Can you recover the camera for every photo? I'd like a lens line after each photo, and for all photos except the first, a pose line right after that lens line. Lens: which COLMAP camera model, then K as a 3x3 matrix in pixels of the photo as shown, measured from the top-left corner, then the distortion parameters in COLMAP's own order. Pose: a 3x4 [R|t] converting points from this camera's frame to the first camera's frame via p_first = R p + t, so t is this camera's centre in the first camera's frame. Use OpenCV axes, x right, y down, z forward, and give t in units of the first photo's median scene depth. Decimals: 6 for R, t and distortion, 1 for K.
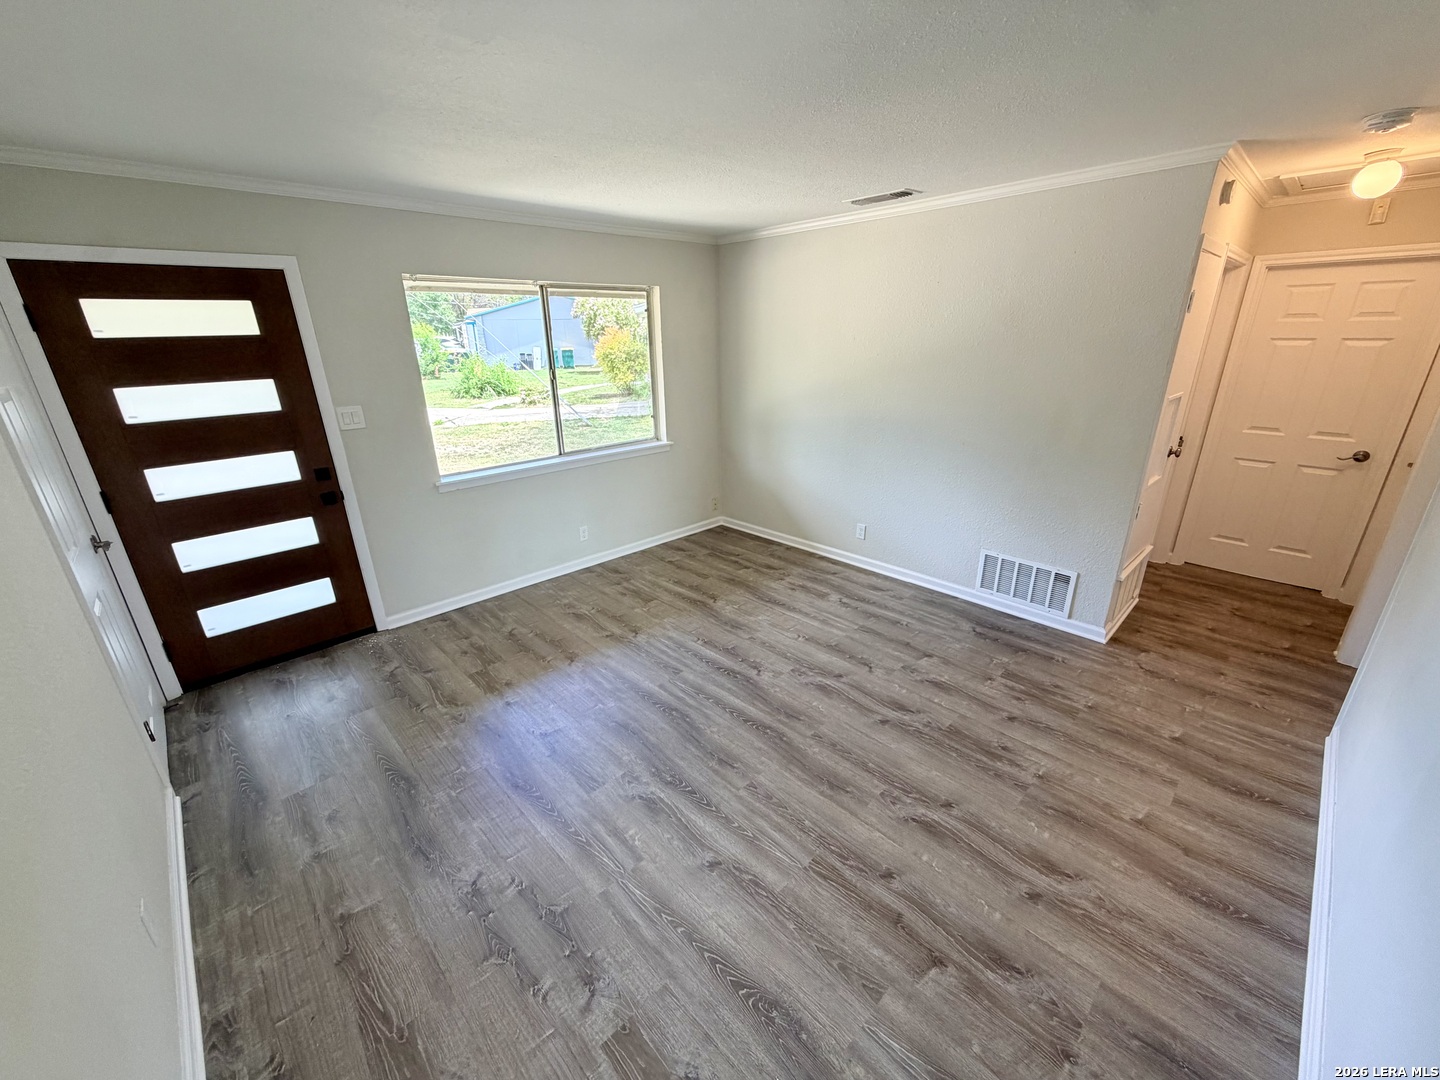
lens RADIAL K [[574.3, 0, 723.1], [0, 574.3, 545.3], [0, 0, 1]] dist [-0.000190, -0.000409]
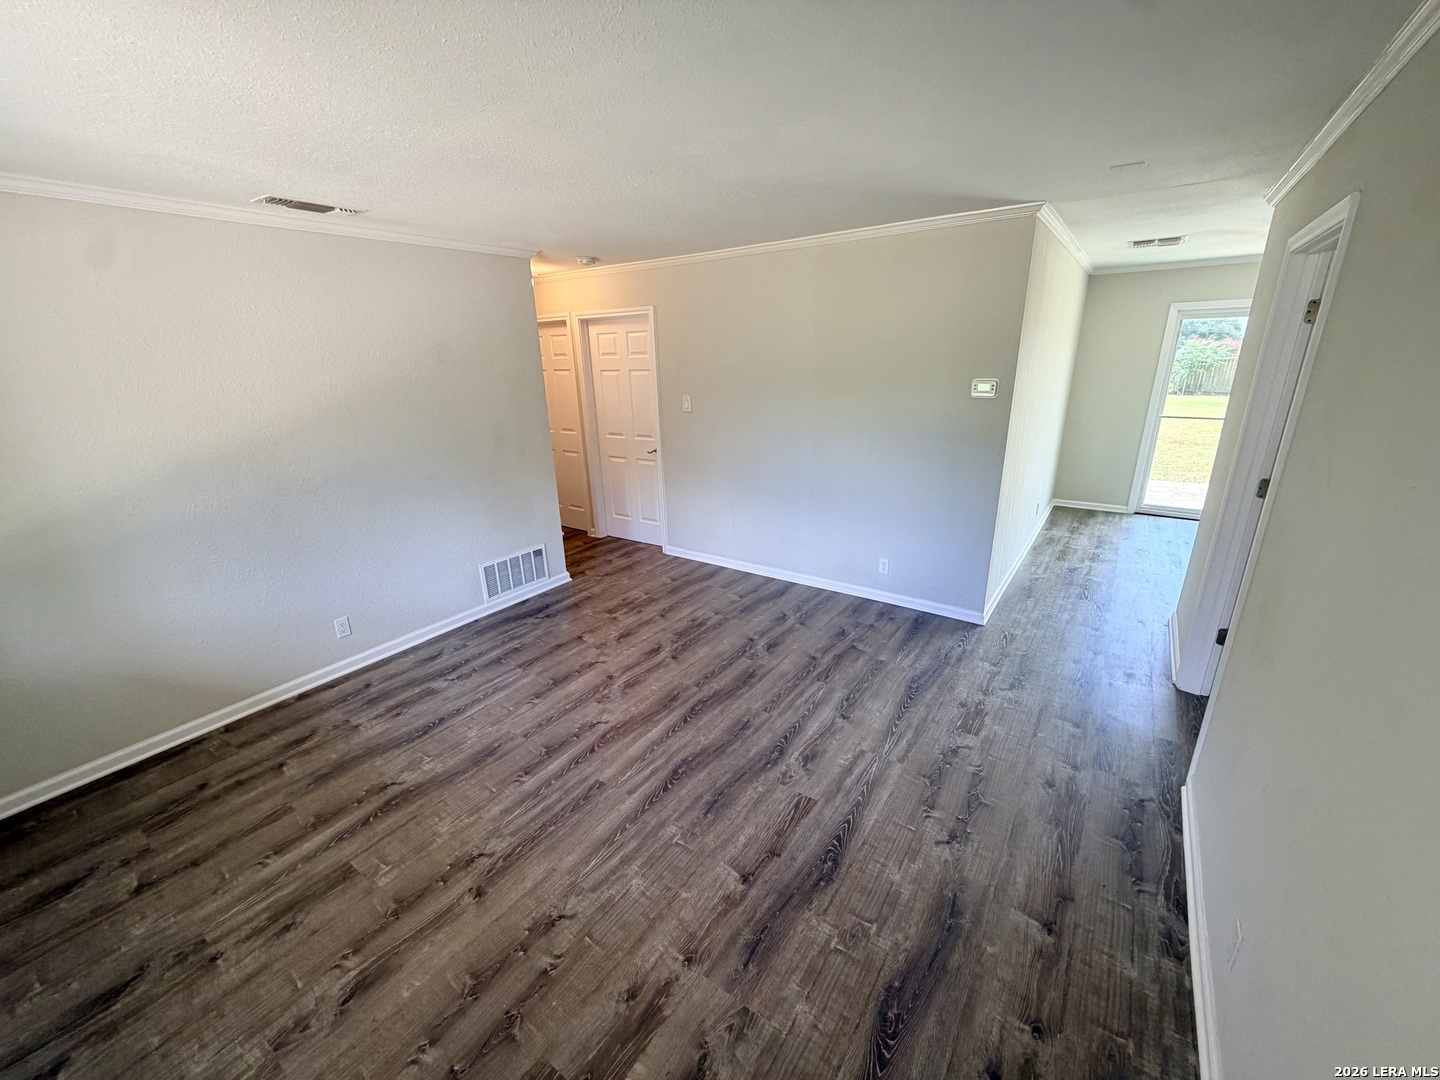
lens RADIAL K [[575.3, 0, 711.9], [0, 575.3, 540.8], [0, 0, 1]] dist [-0.001581, 0.000461]
pose [[-0.180530, -0.283897, 0.941707, -0.772709], [0.374200, 0.865615, 0.332693, -0.279864], [-0.909606, 0.412448, -0.050036, 0.776118]]
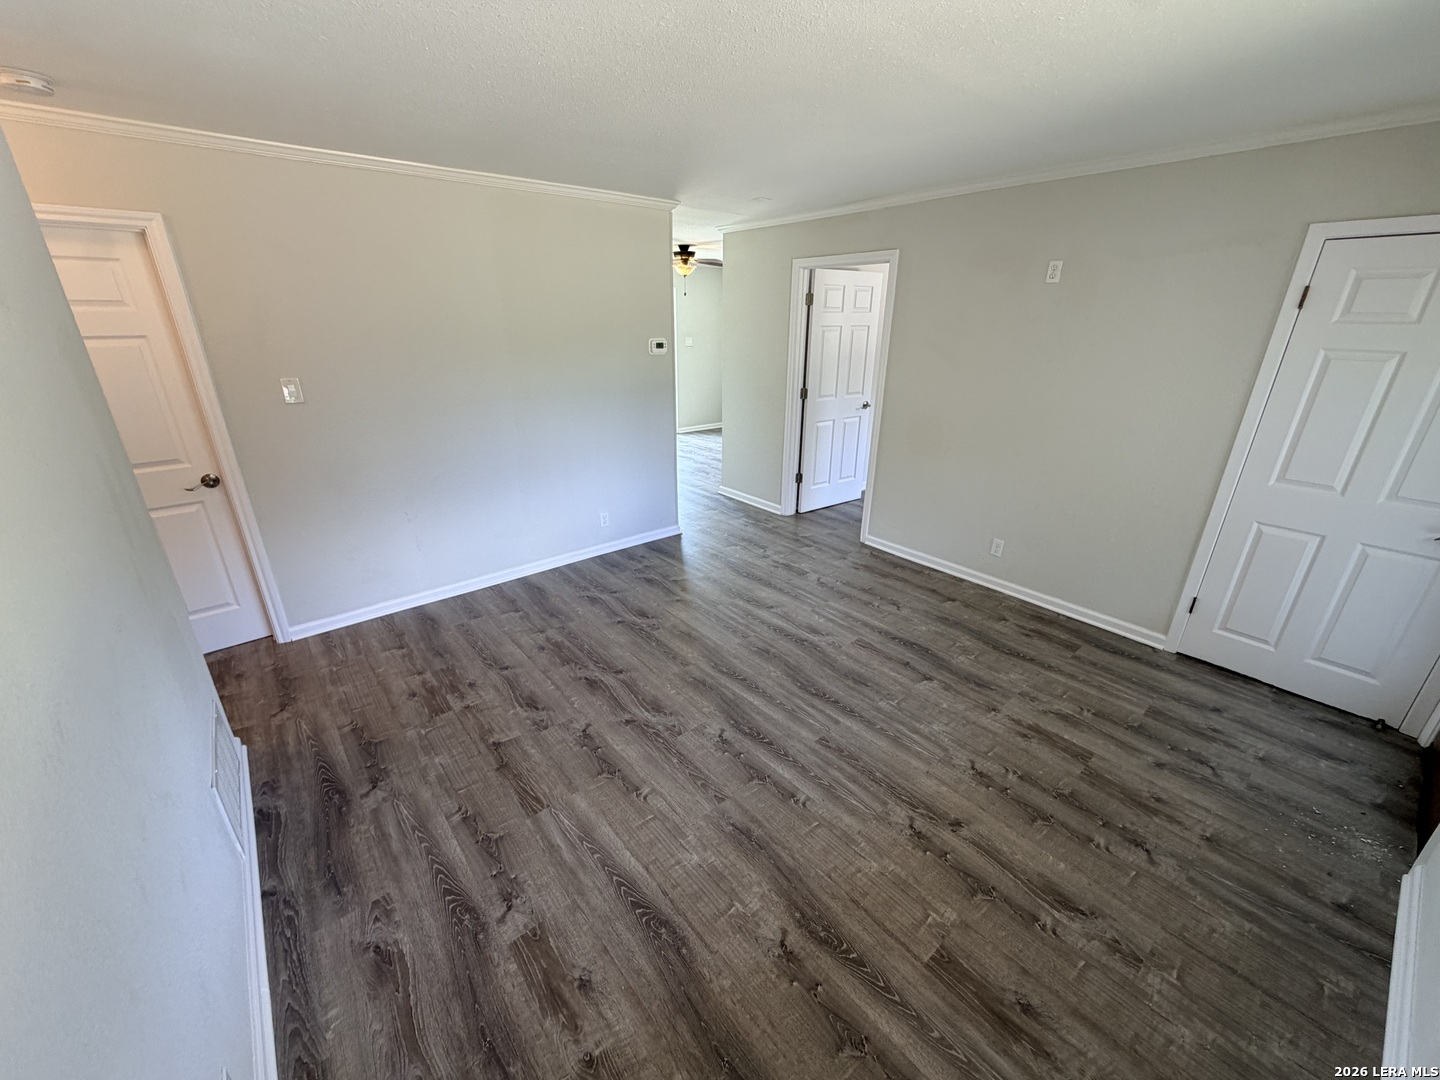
lens RADIAL K [[574.3, 0, 723.1], [0, 574.3, 545.3], [0, 0, 1]] dist [-0.000190, -0.000409]
pose [[-0.997491, -0.013113, 0.069567, 0.006675], [0.037324, 0.737605, 0.674200, -0.536162], [-0.060154, 0.675105, -0.735265, 1.442060]]
